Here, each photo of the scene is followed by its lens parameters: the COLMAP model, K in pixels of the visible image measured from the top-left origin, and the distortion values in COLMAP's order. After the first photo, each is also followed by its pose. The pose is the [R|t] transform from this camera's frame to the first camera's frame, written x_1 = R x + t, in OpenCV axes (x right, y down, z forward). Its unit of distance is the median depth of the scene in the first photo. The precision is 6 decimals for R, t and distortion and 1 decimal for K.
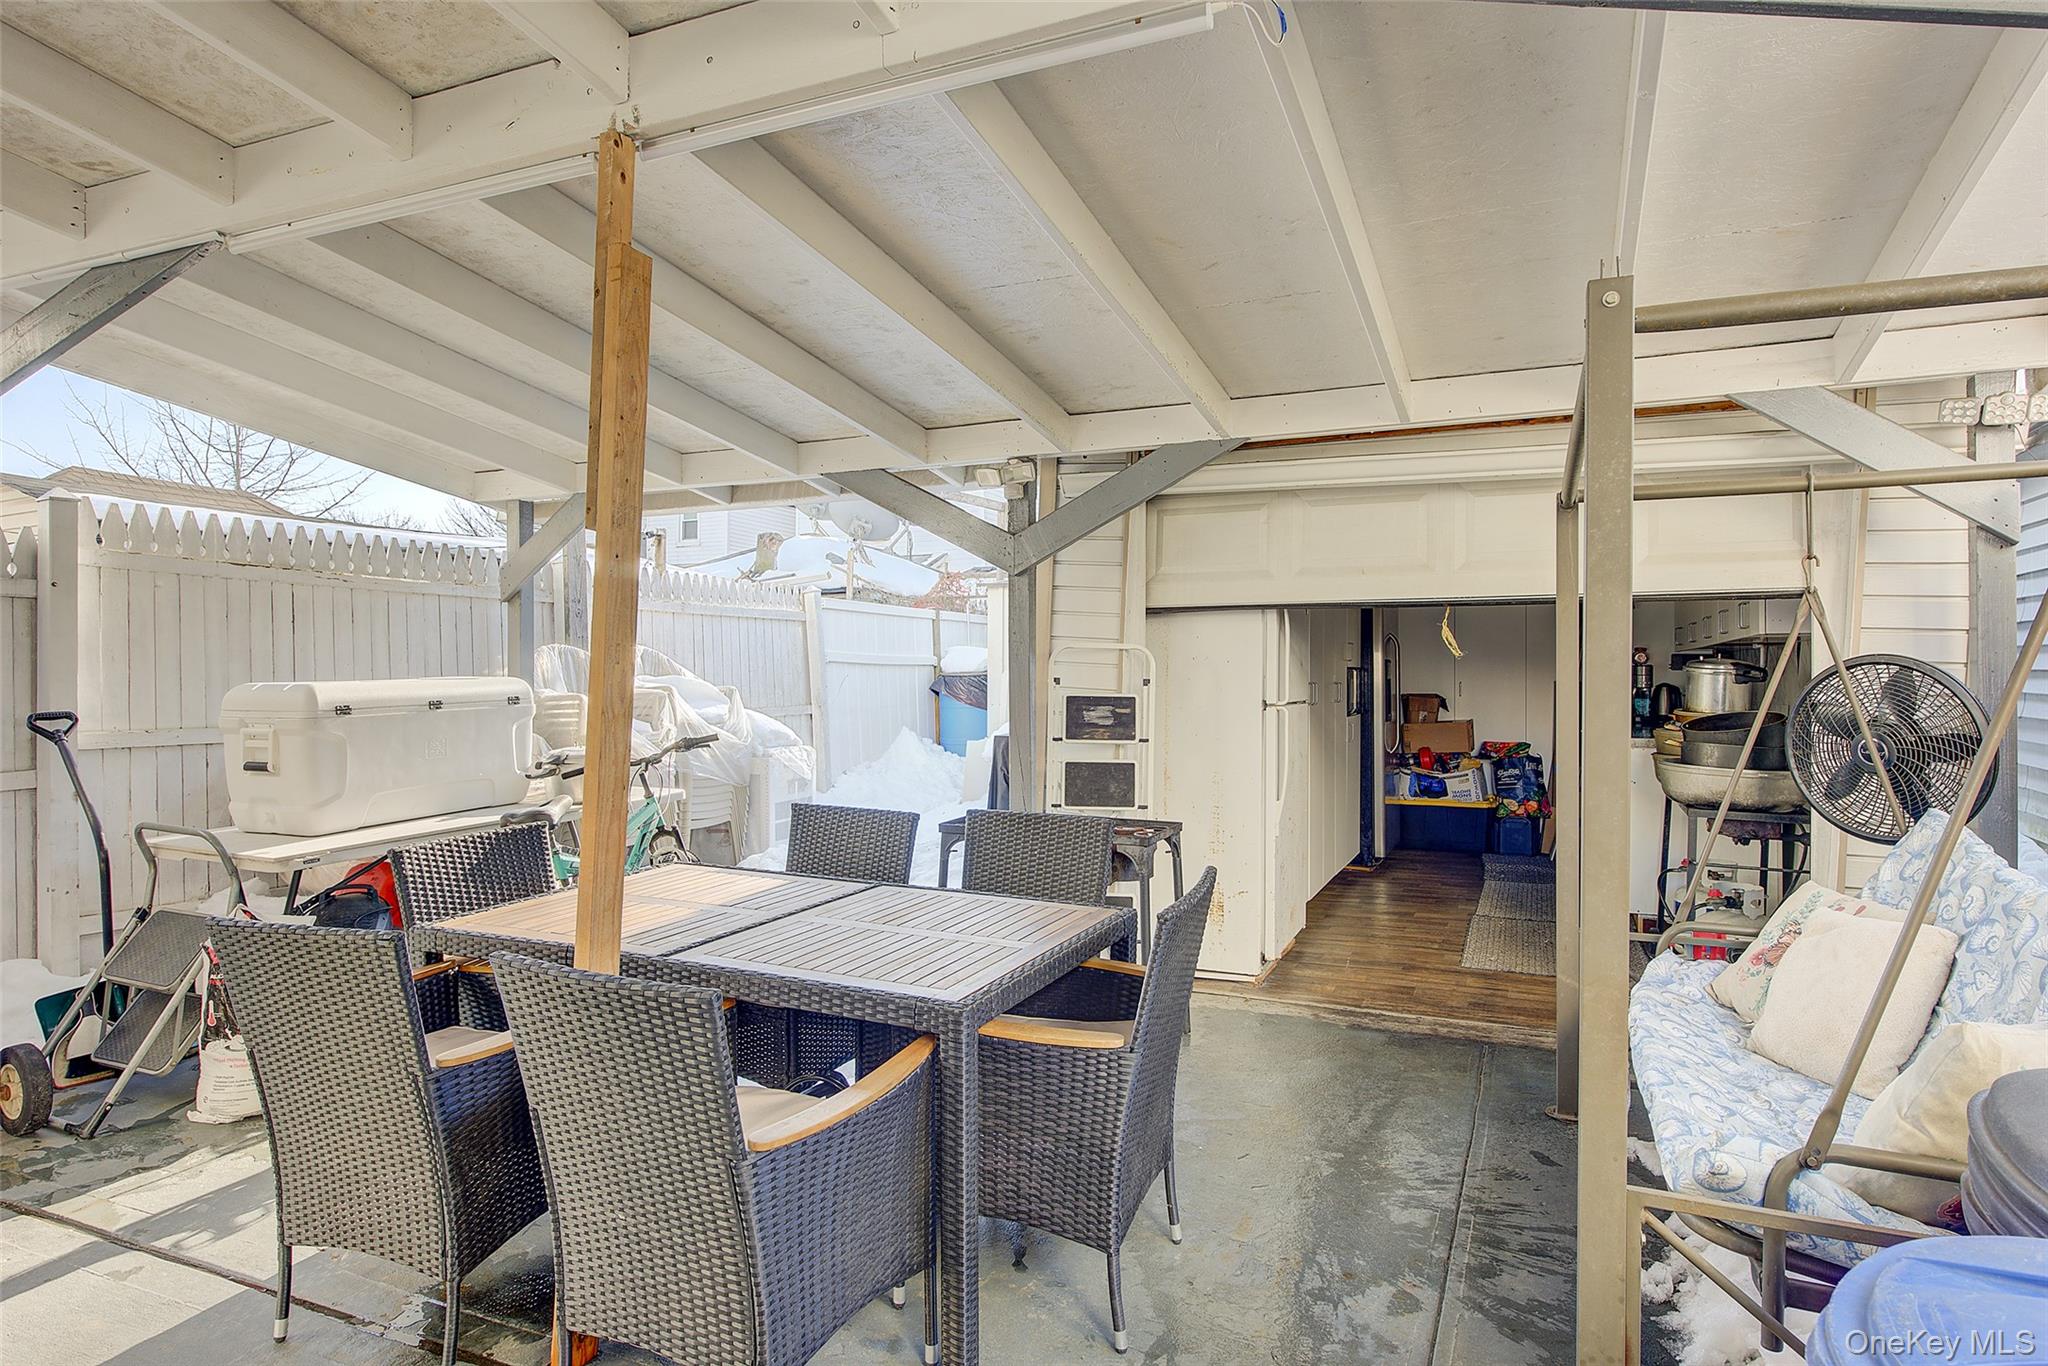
lens RADIAL K [[1166.5, 0, 1021.1], [0, 1166.5, 680.7], [0, 0, 1]] dist [0.000311, 0.000066]
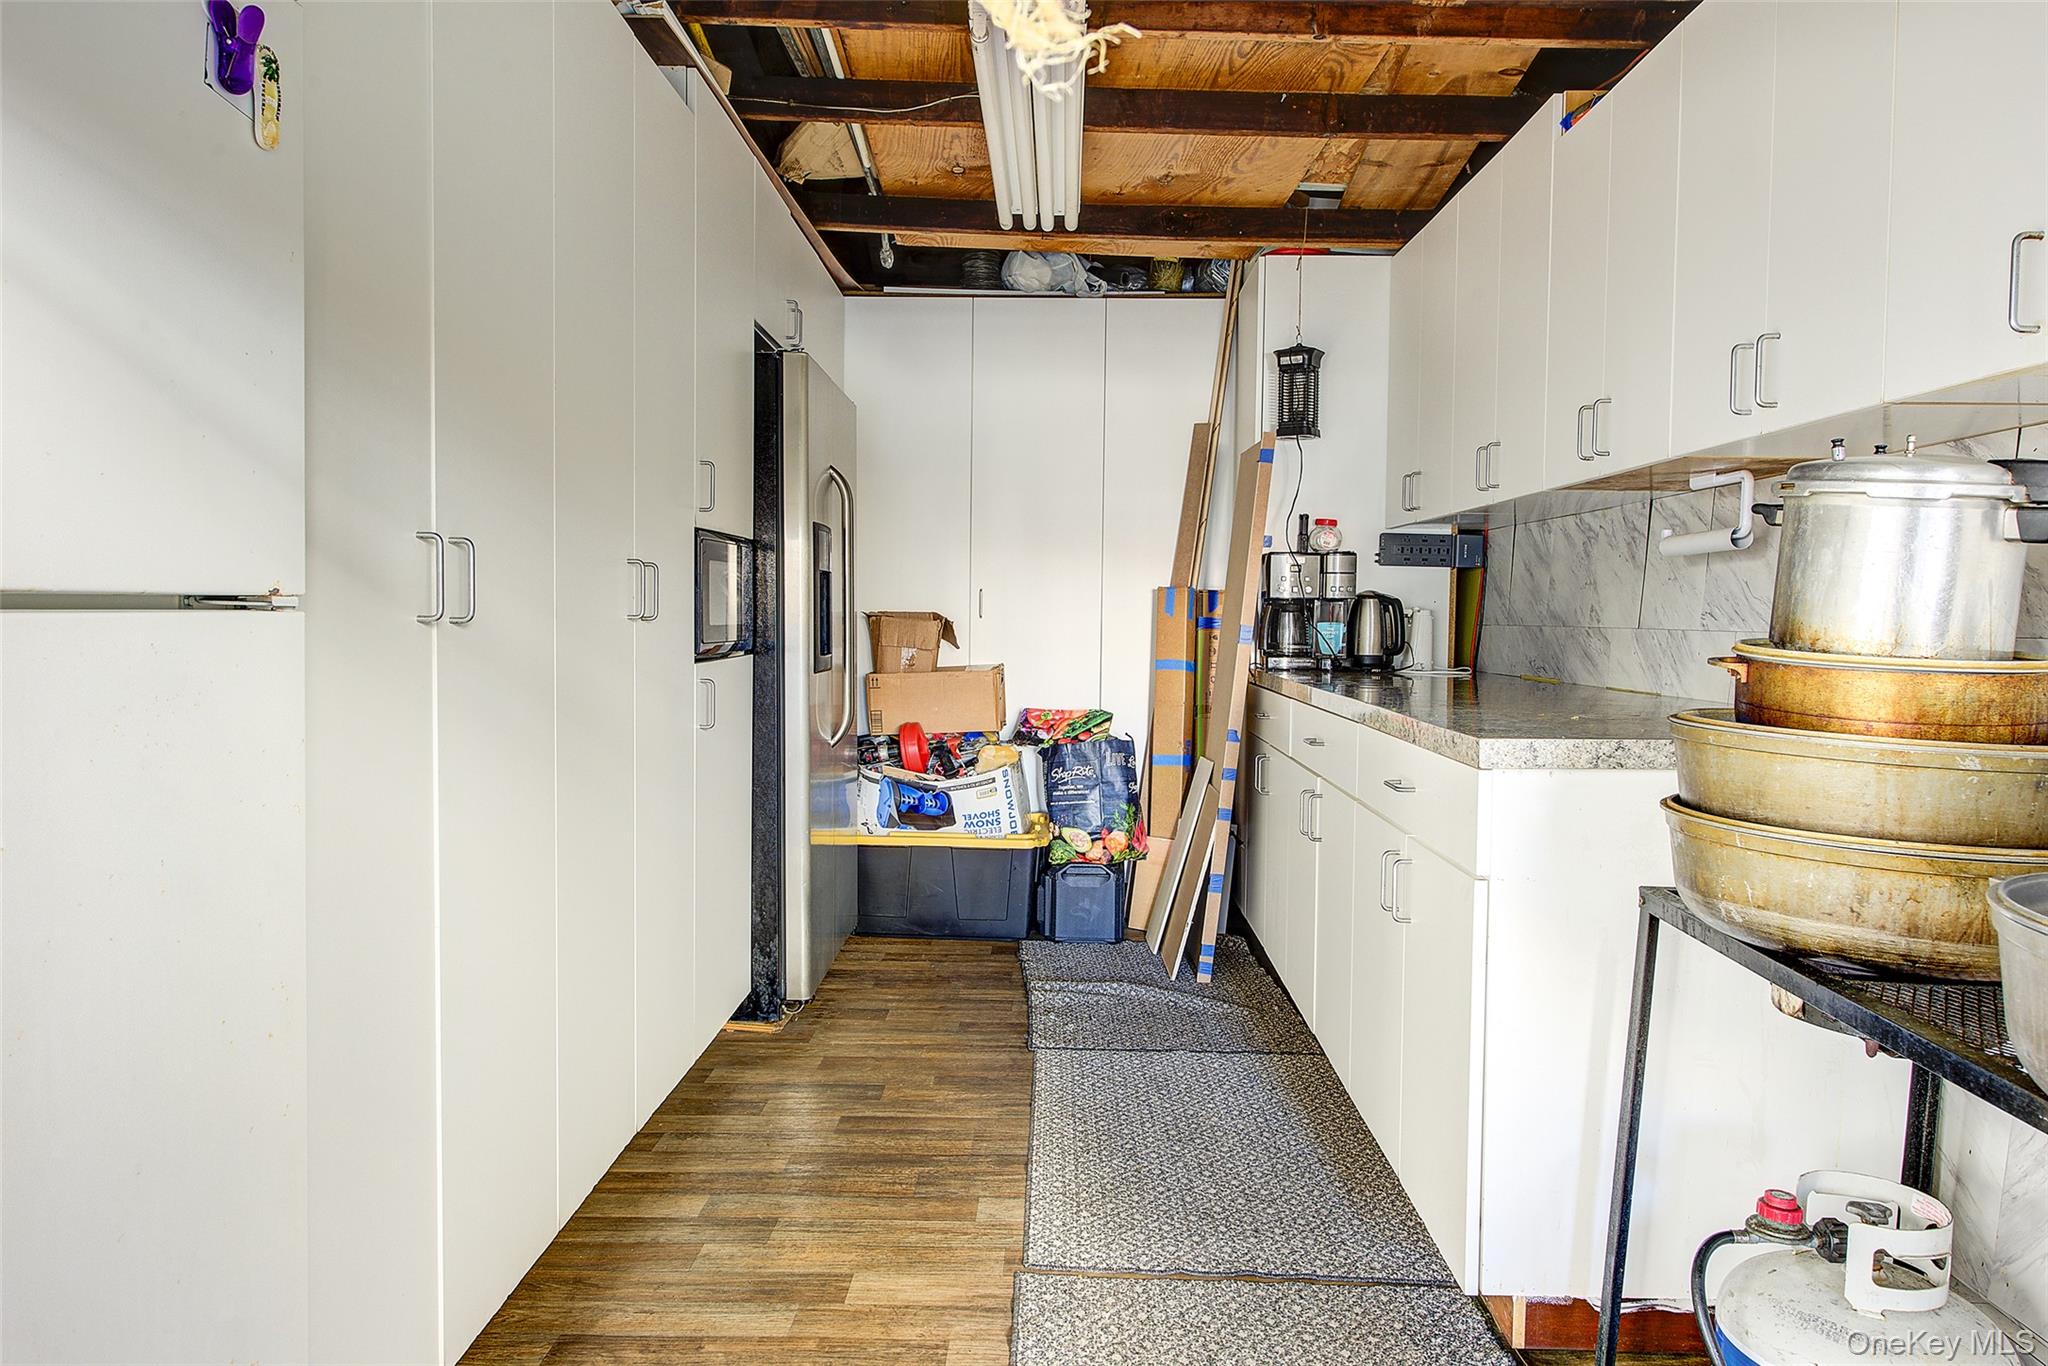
lens RADIAL K [[1411.7, 0, 1027.1], [0, 1411.7, 688.0], [0, 0, 1]] dist [0.000414, 0.000133]
pose [[0.921930, -0.012367, 0.387158, 0.170771], [-0.009072, 0.998527, 0.053499, 0.011807], [-0.387249, -0.052834, 0.920460, 0.461735]]
